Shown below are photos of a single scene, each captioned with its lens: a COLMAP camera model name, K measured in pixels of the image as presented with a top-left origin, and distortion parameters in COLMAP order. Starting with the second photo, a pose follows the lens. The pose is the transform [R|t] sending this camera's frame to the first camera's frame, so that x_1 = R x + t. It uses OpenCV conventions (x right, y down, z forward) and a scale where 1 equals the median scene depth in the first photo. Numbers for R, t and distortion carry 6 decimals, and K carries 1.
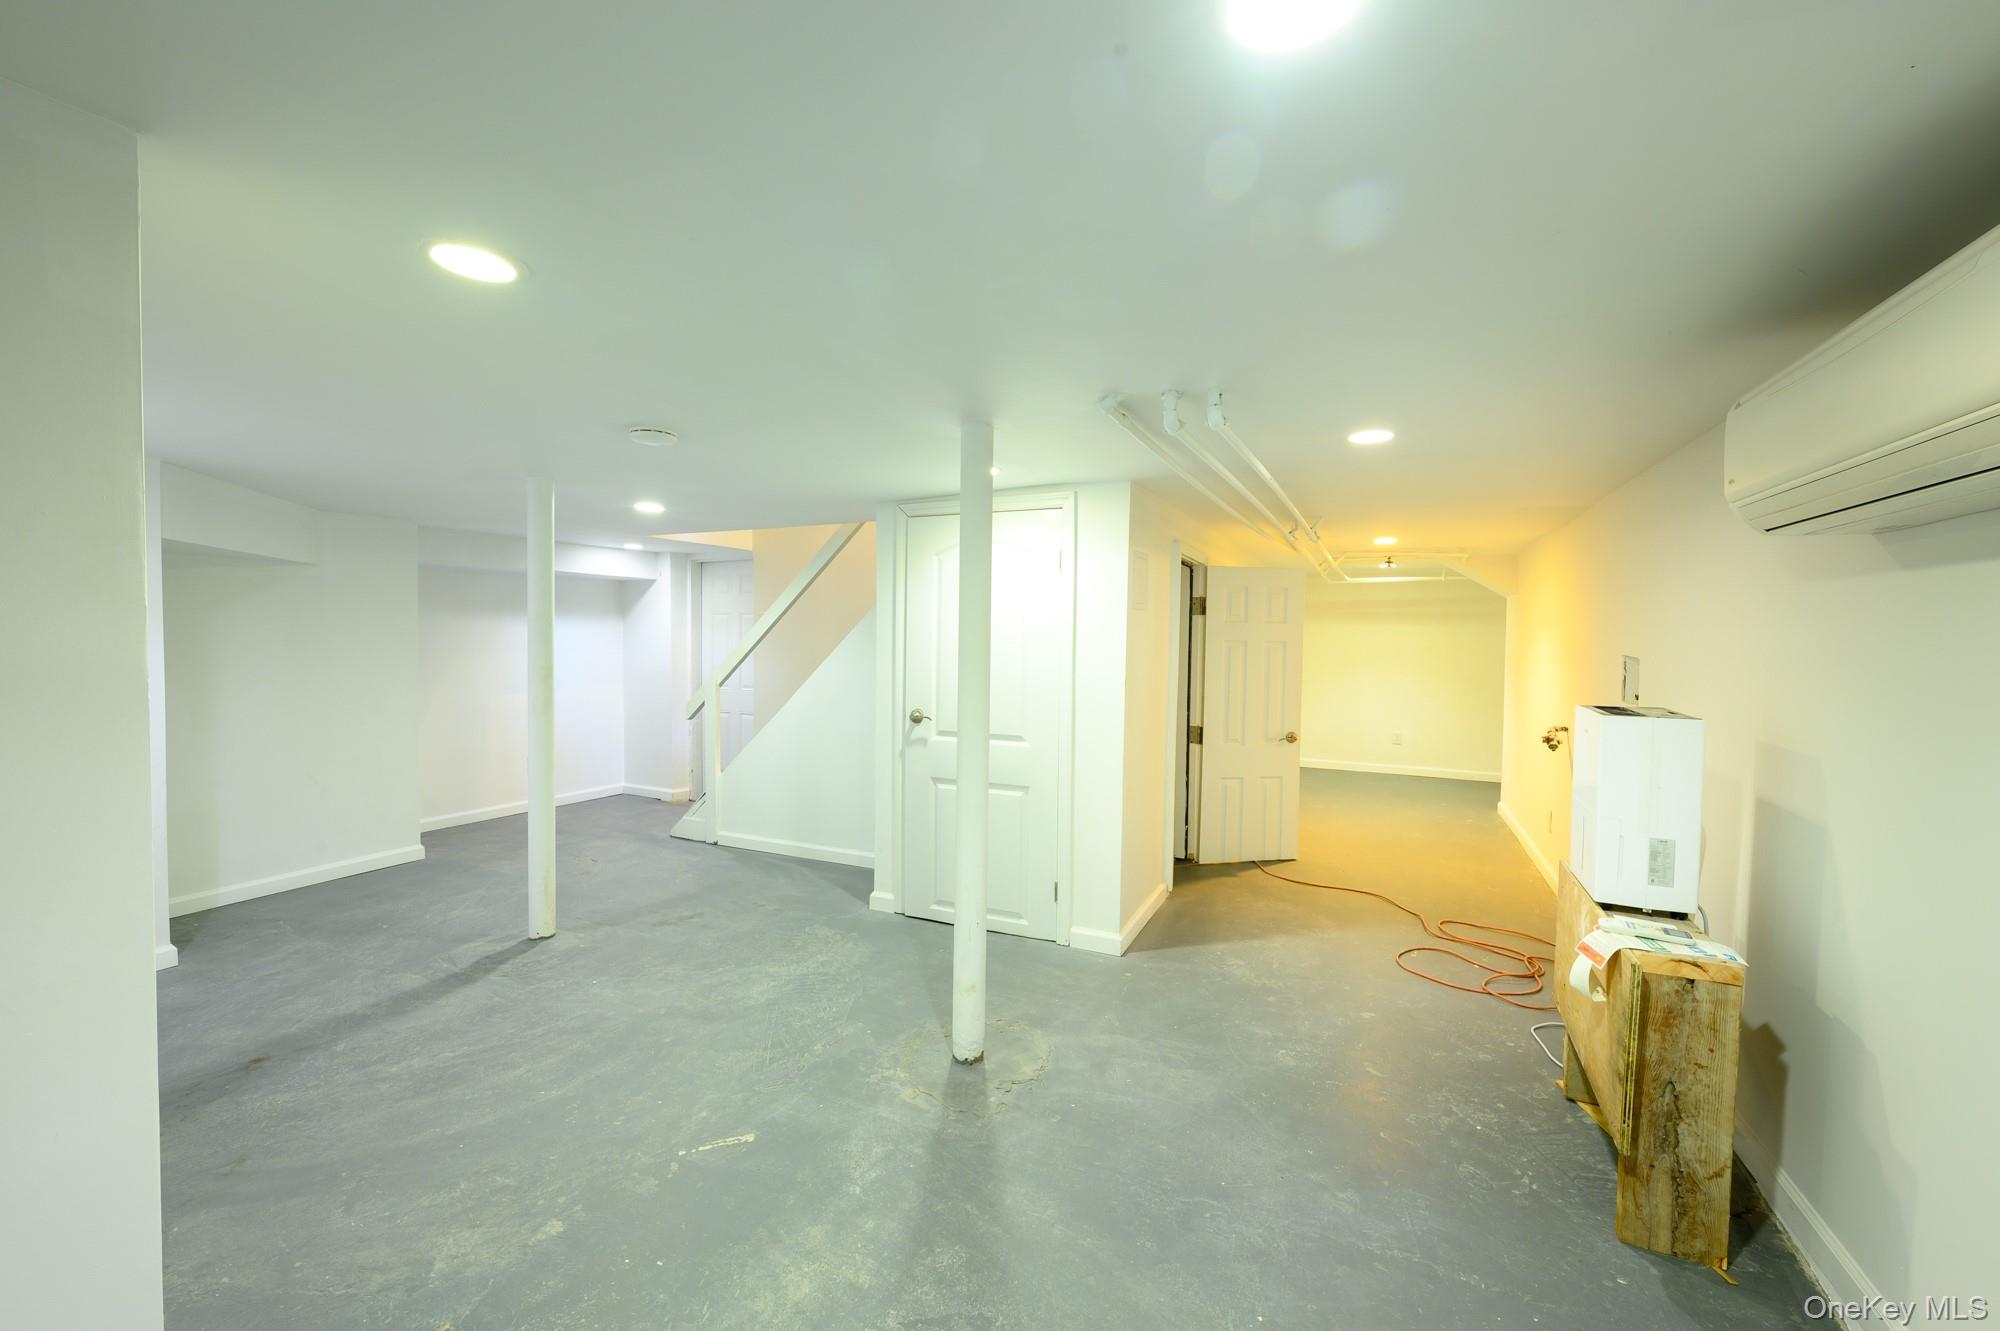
lens RADIAL K [[784.4, 0, 1006.8], [0, 784.4, 661.5], [0, 0, 1]] dist [0.000034, -0.000067]
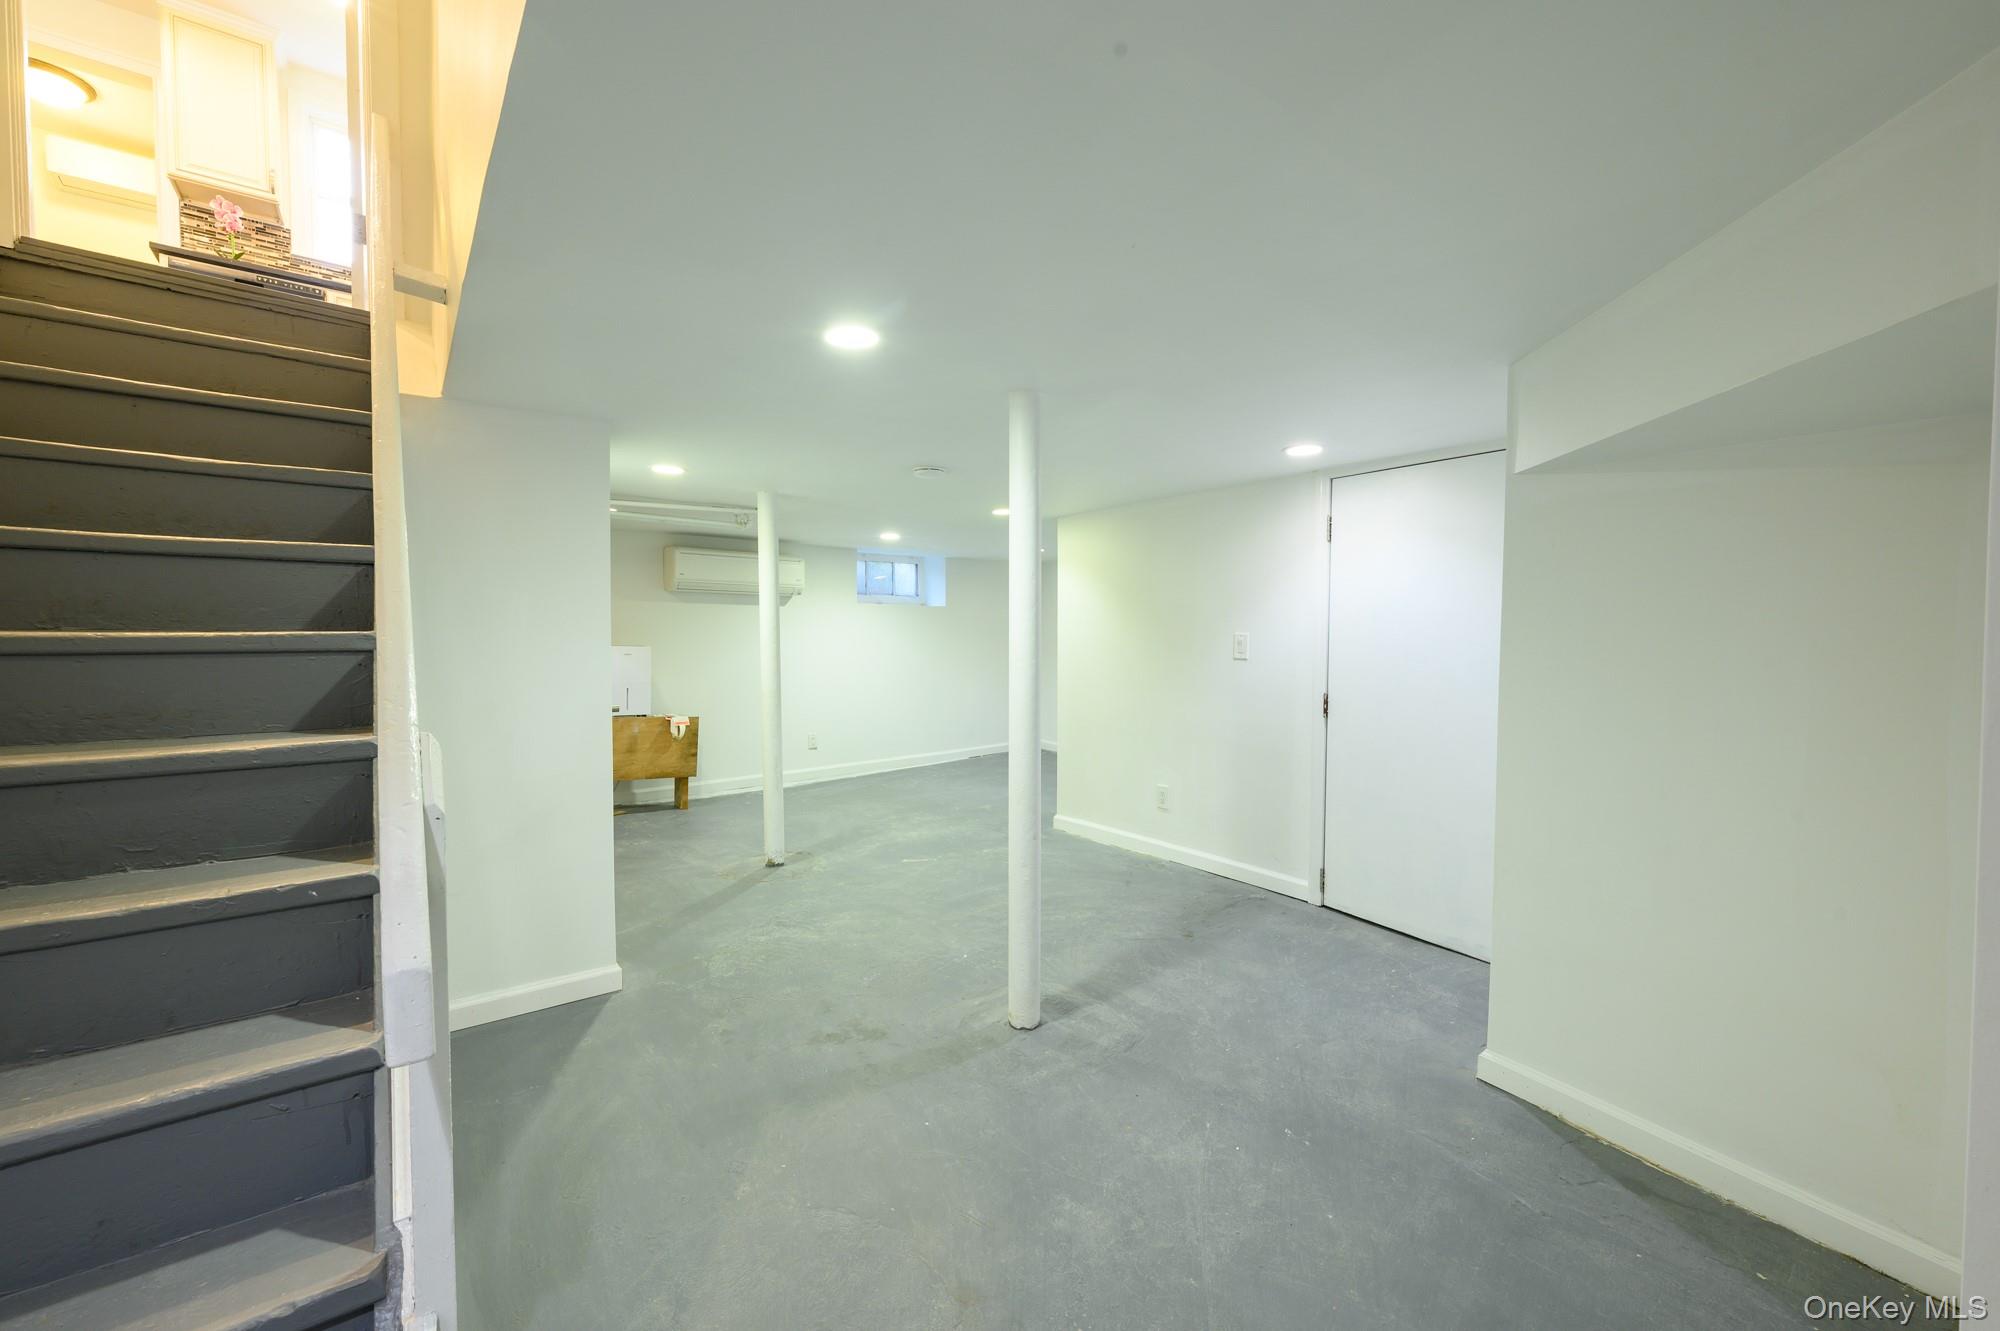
lens RADIAL K [[784.4, 0, 1006.8], [0, 784.4, 661.5], [0, 0, 1]] dist [0.000034, -0.000067]
pose [[-0.897819, -0.029372, 0.439383, -0.983172], [-0.000539, 0.997846, 0.065602, -0.035997], [-0.440364, 0.058662, -0.895901, 1.815912]]
